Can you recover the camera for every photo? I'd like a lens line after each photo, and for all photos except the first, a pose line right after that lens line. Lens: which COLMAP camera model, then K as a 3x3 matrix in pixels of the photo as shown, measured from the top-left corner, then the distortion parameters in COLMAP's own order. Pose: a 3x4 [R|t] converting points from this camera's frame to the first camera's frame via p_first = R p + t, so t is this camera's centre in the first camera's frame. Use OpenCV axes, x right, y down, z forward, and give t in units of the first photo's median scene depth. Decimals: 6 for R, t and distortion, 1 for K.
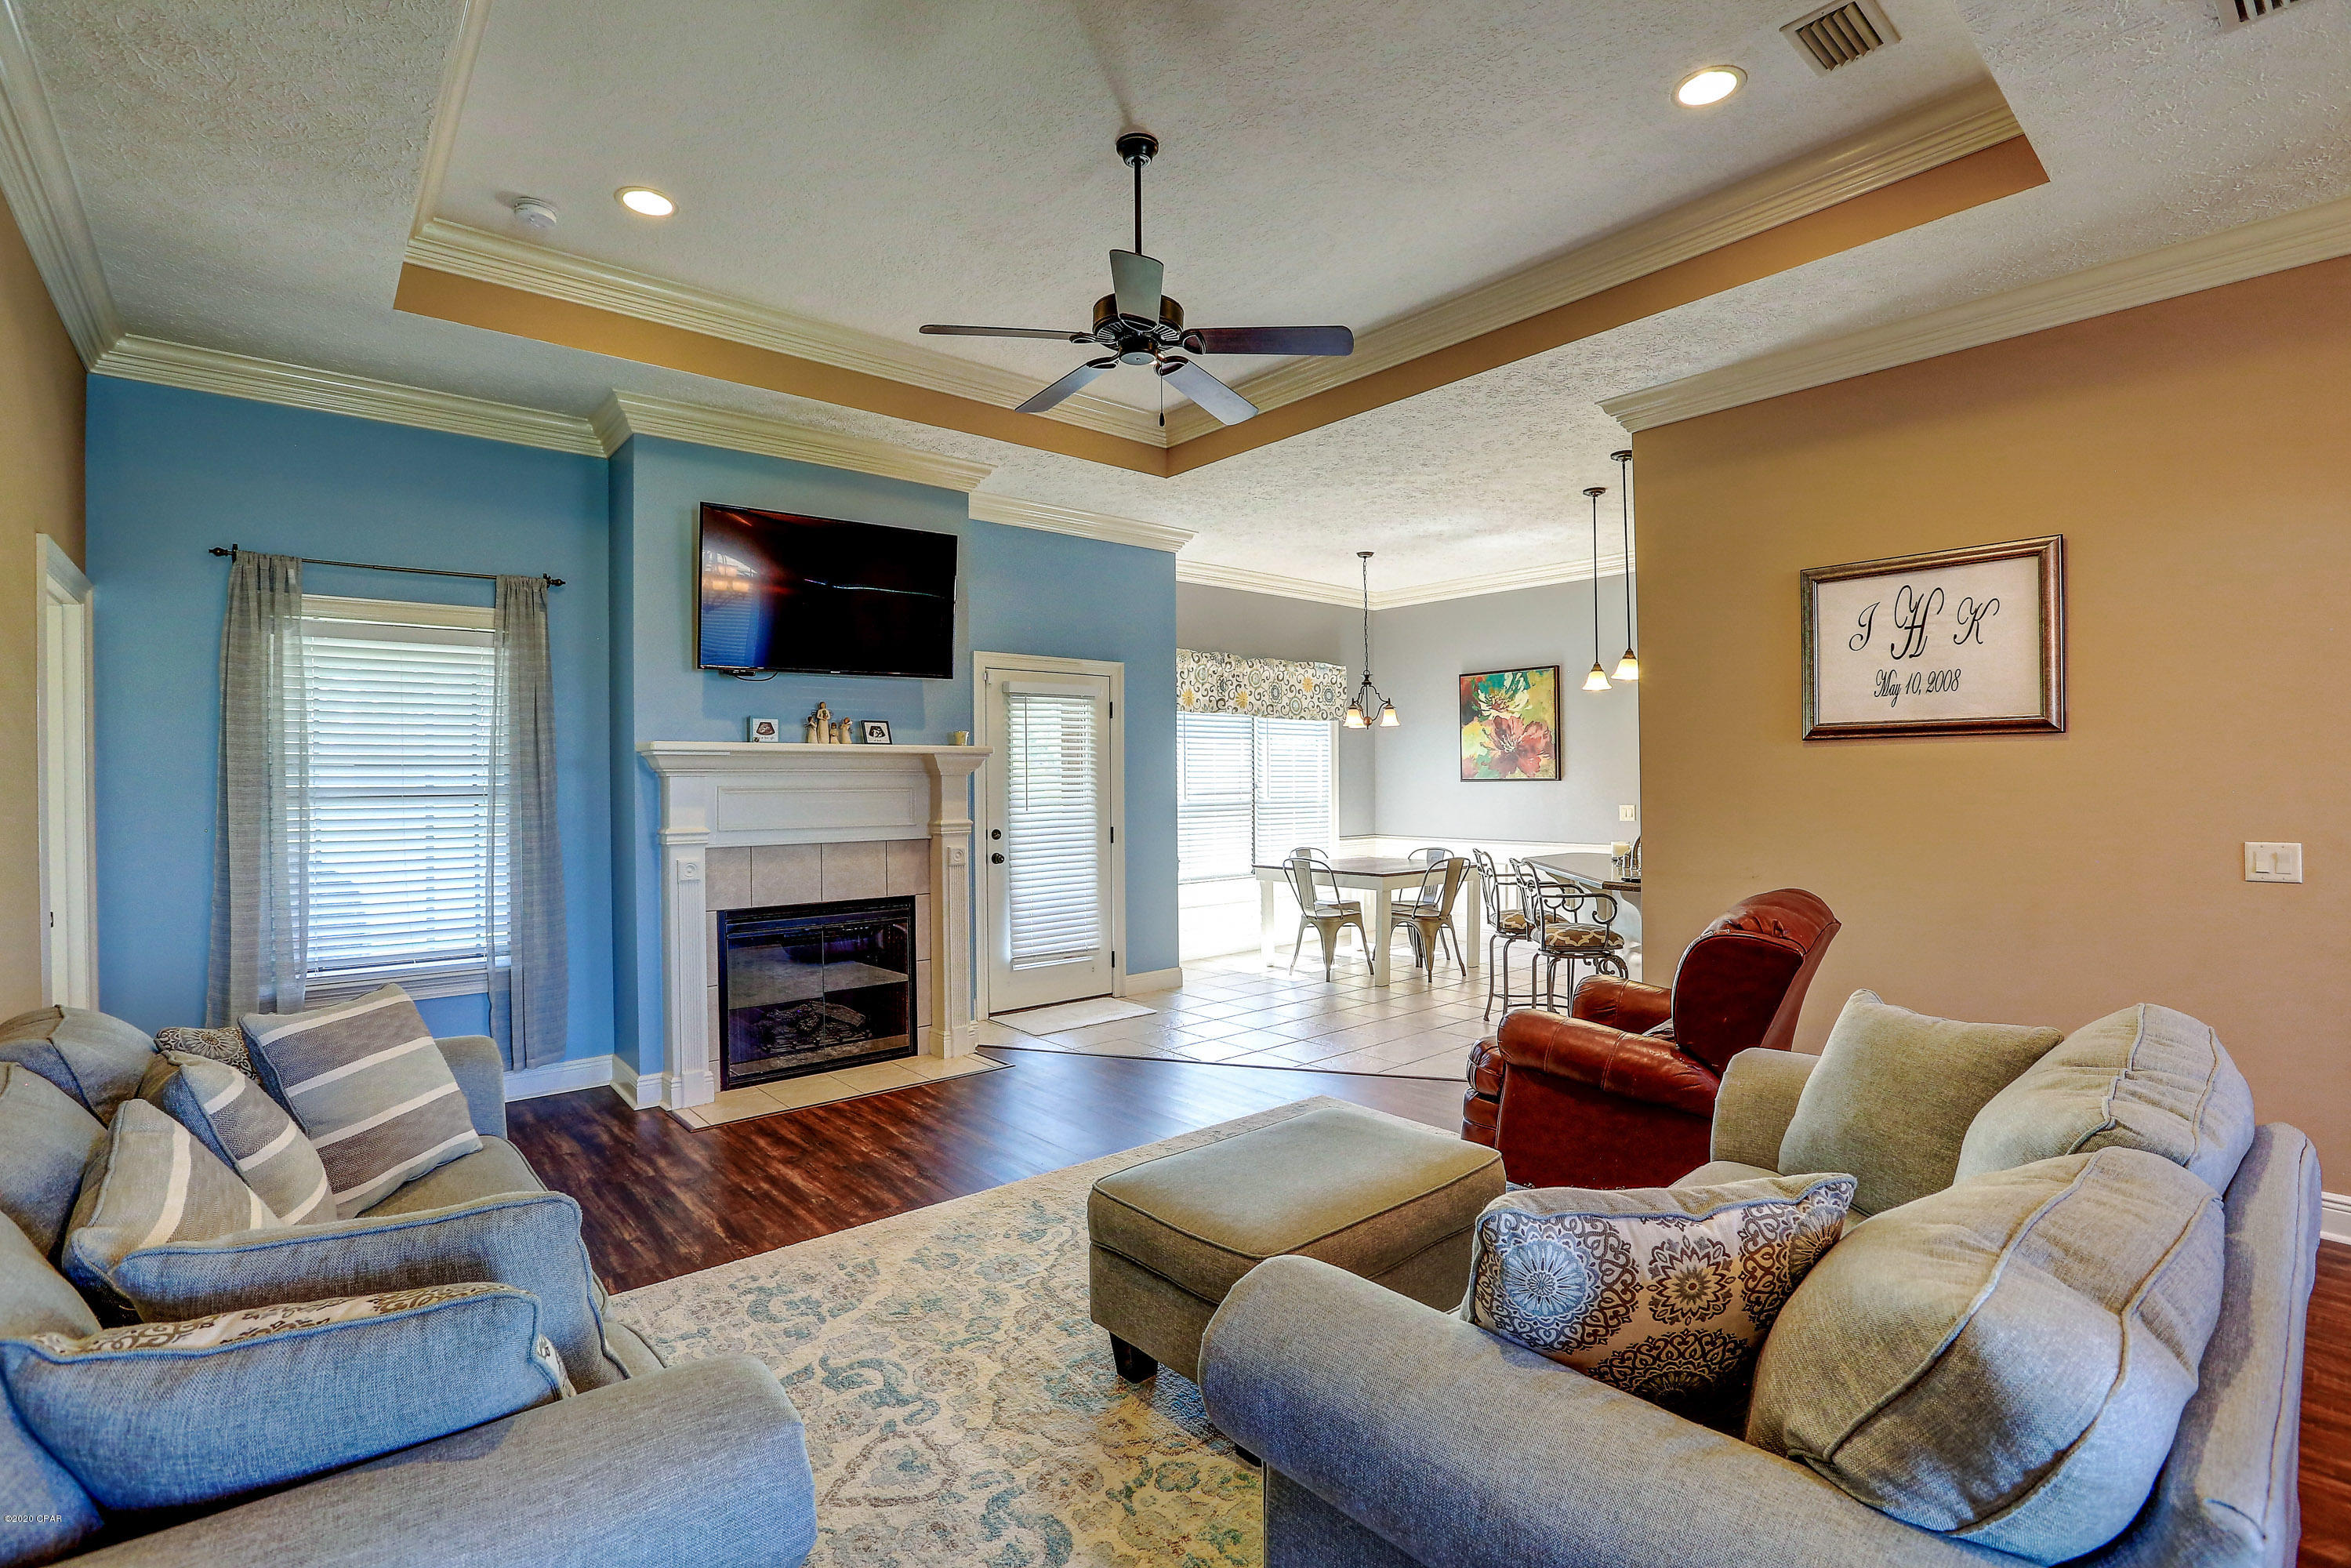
lens RADIAL K [[1075.3, 0, 1171.3], [0, 1075.3, 780.7], [0, 0, 1]] dist [-0.050293, 0.015648]
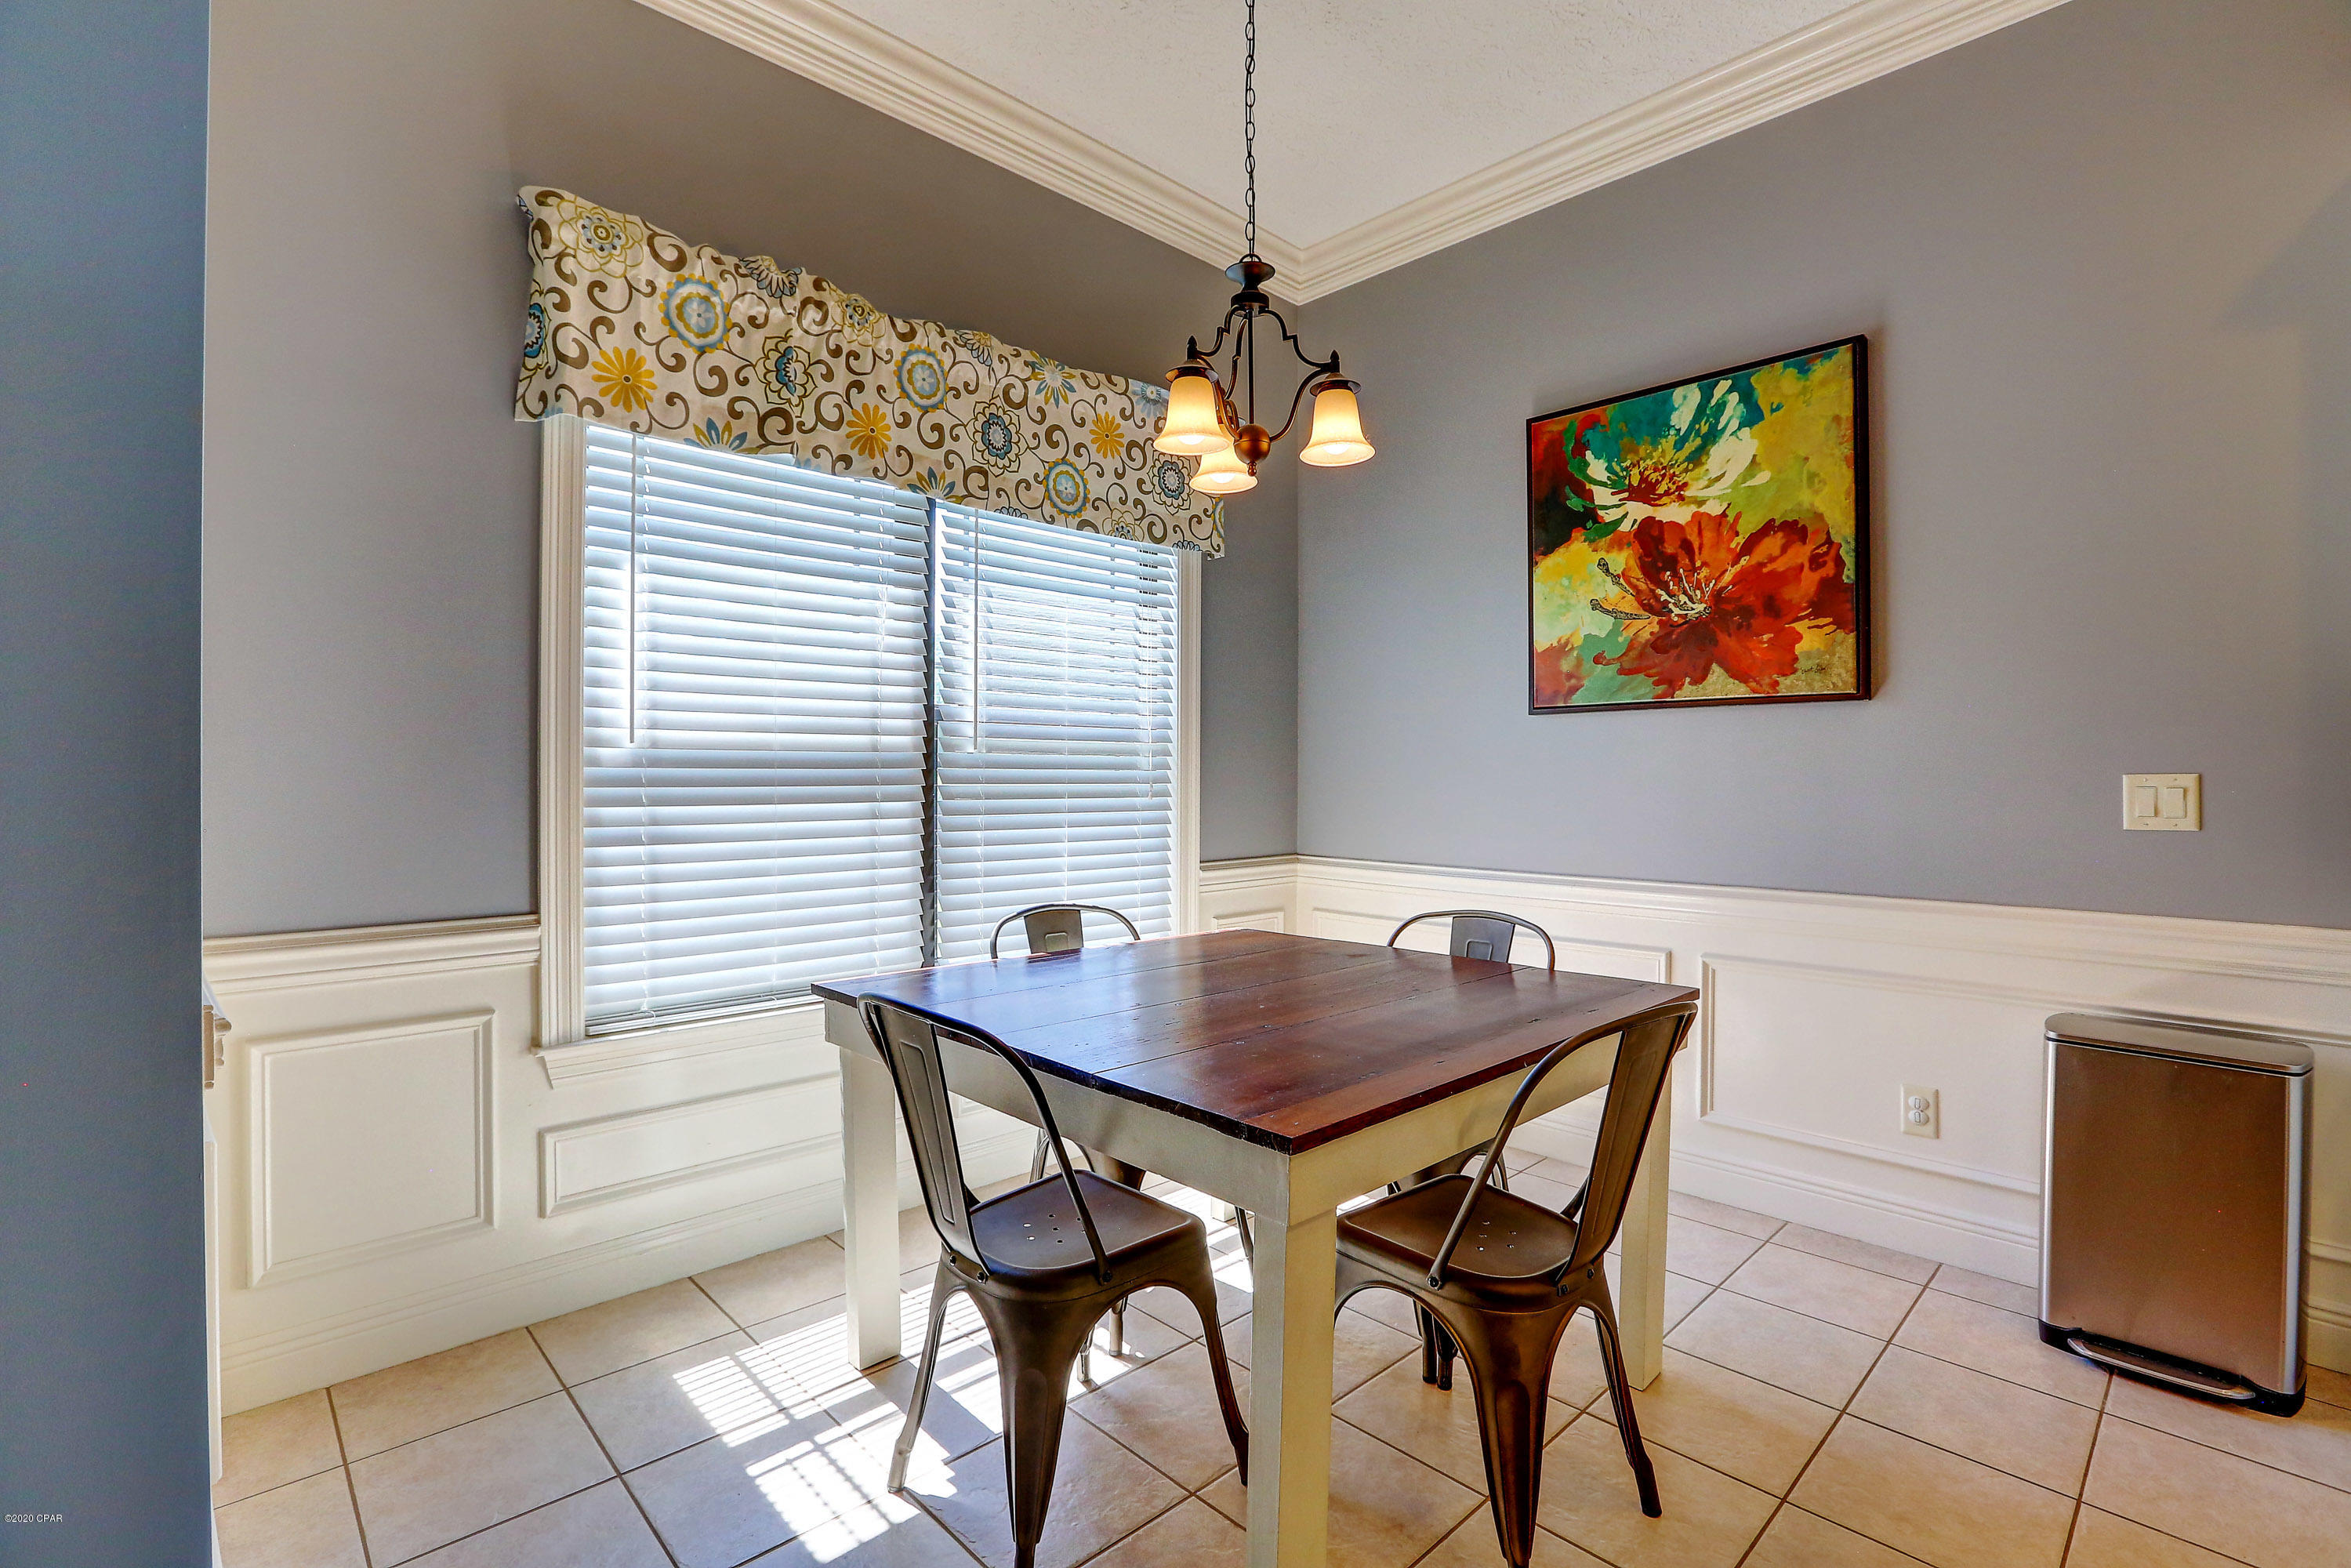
lens RADIAL K [[1075.3, 0, 1171.3], [0, 1075.3, 780.7], [0, 0, 1]] dist [-0.050293, 0.015648]
pose [[0.998865, 0.011133, 0.046317, 0.283514], [-0.011309, 0.999930, 0.003554, 0.049040], [-0.046274, -0.004074, 0.998920, 1.374209]]
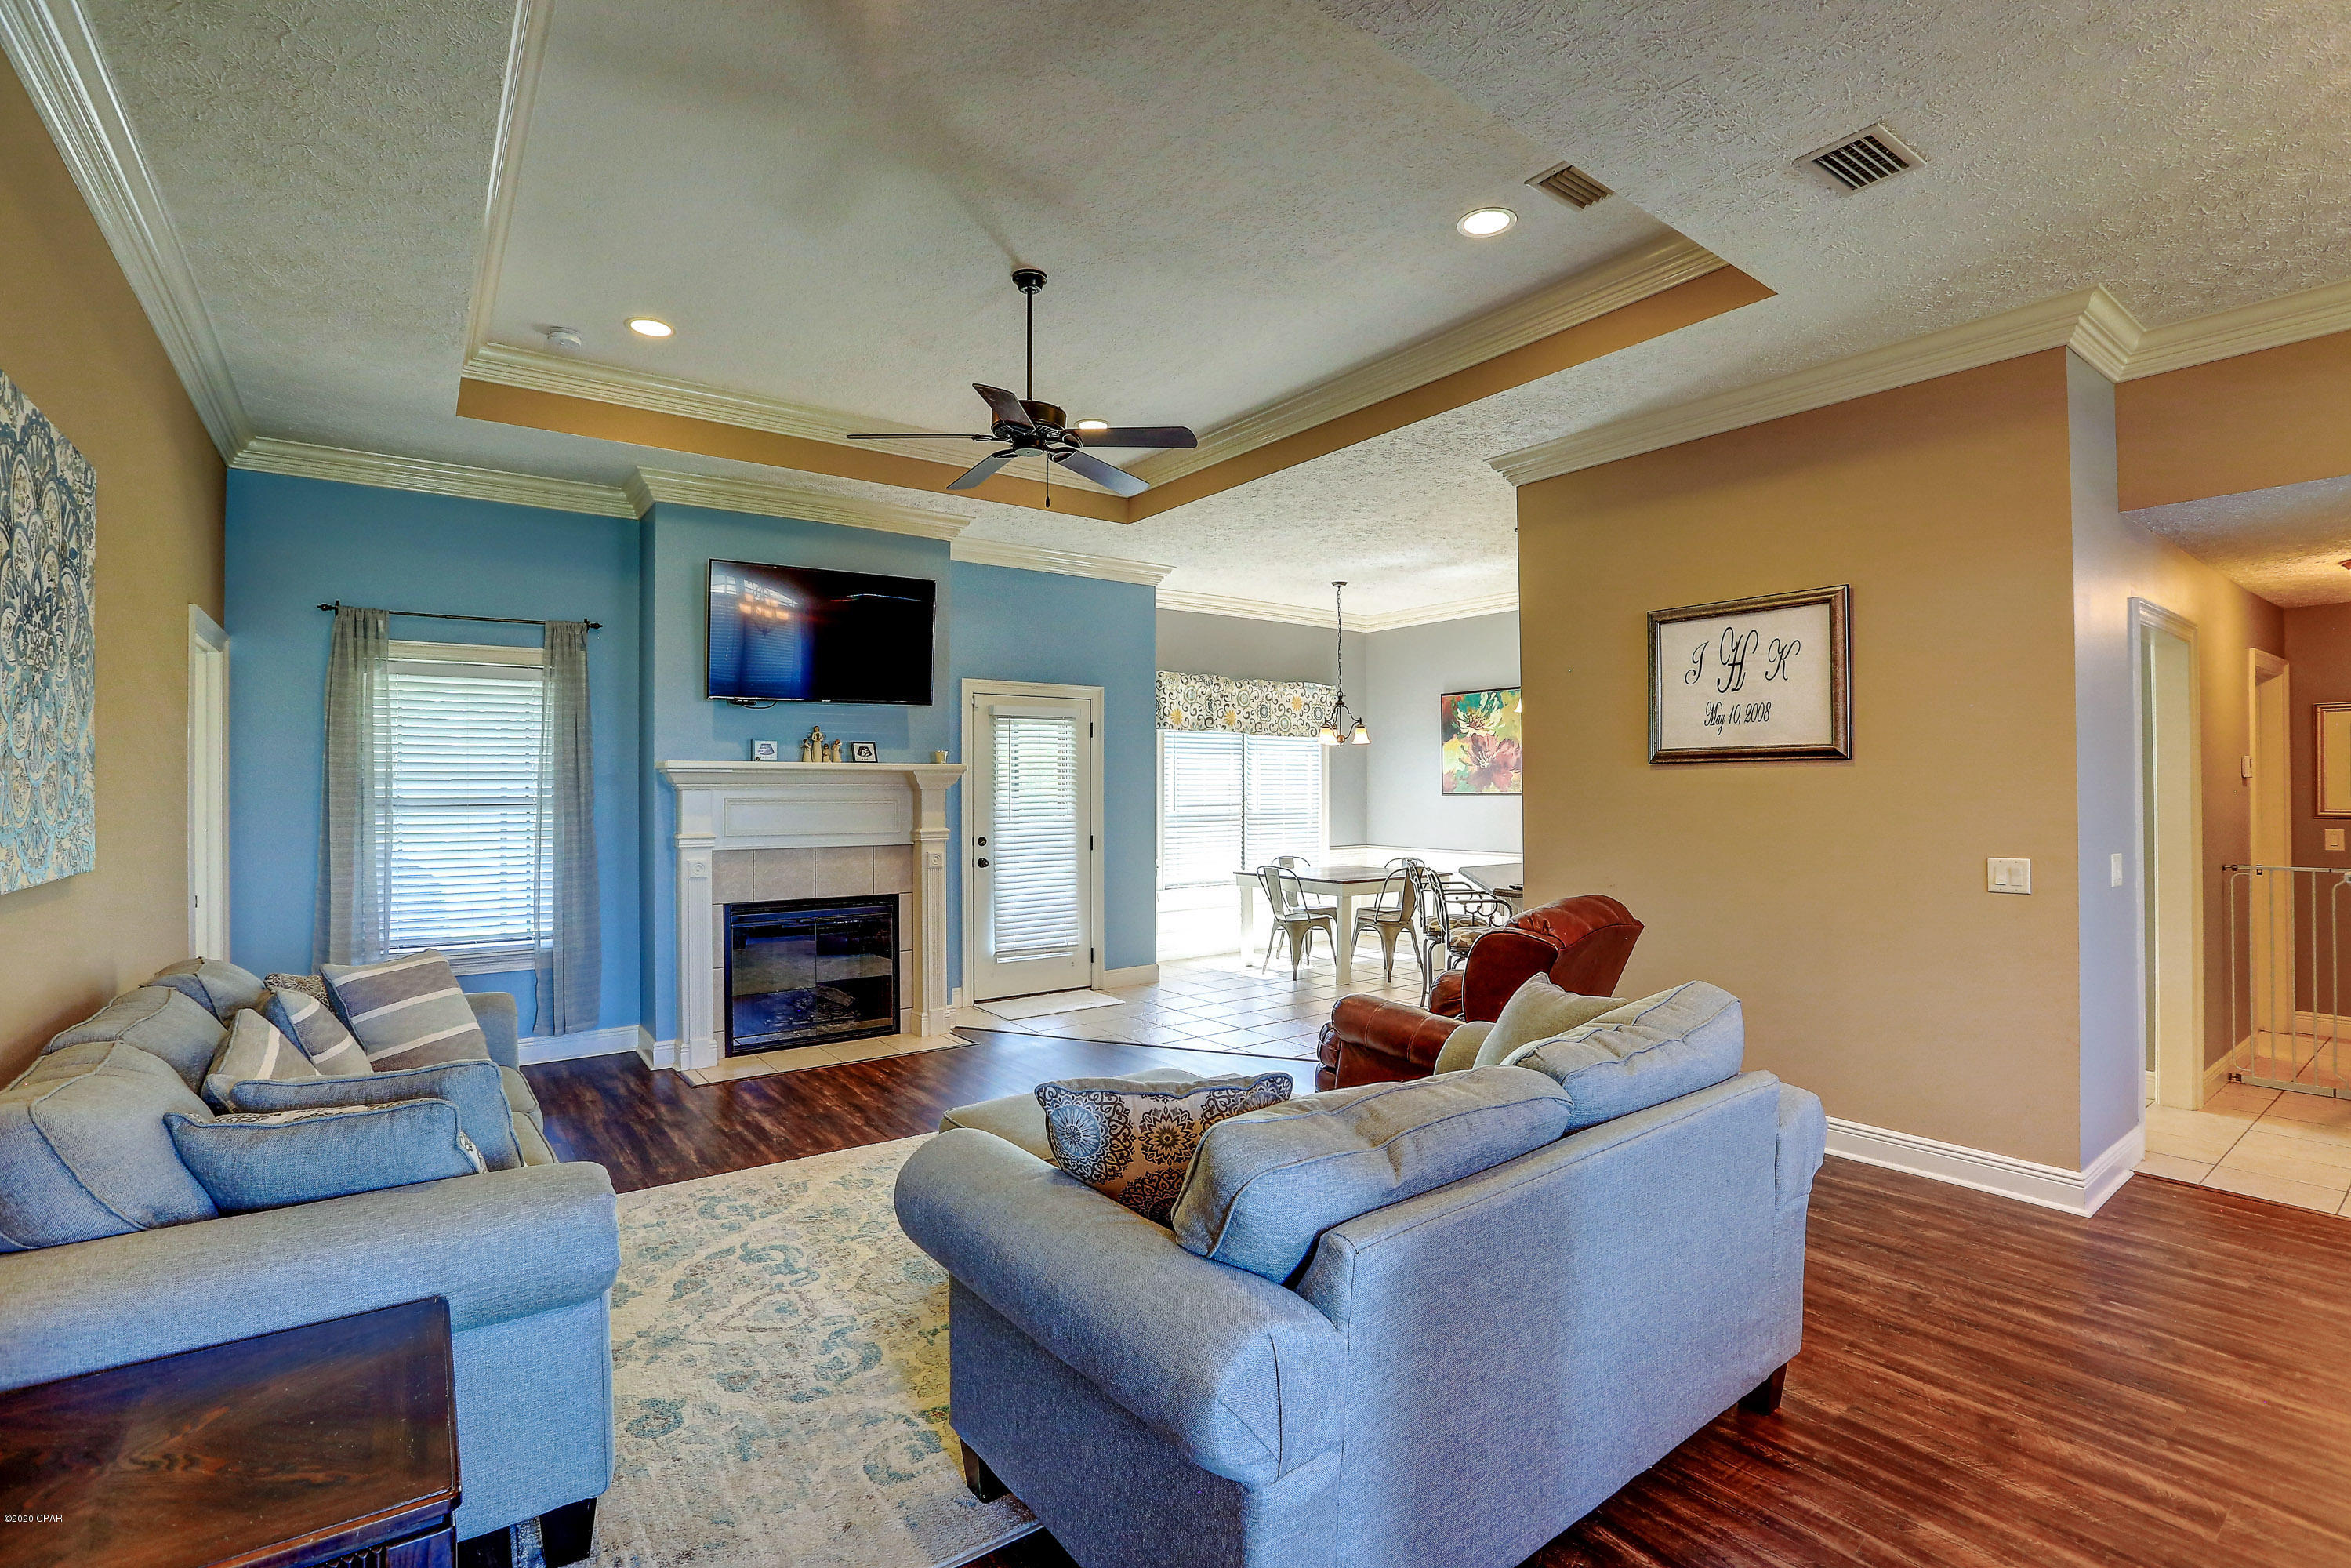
lens RADIAL K [[1083.5, 0, 1176.9], [0, 1083.5, 780.2], [0, 0, 1]] dist [-0.057188, 0.021632]
pose [[0.997429, 0.004783, -0.071504, 0.181625], [-0.005334, 0.999958, -0.007511, -0.009748], [0.071465, 0.007873, 0.997412, -0.169935]]
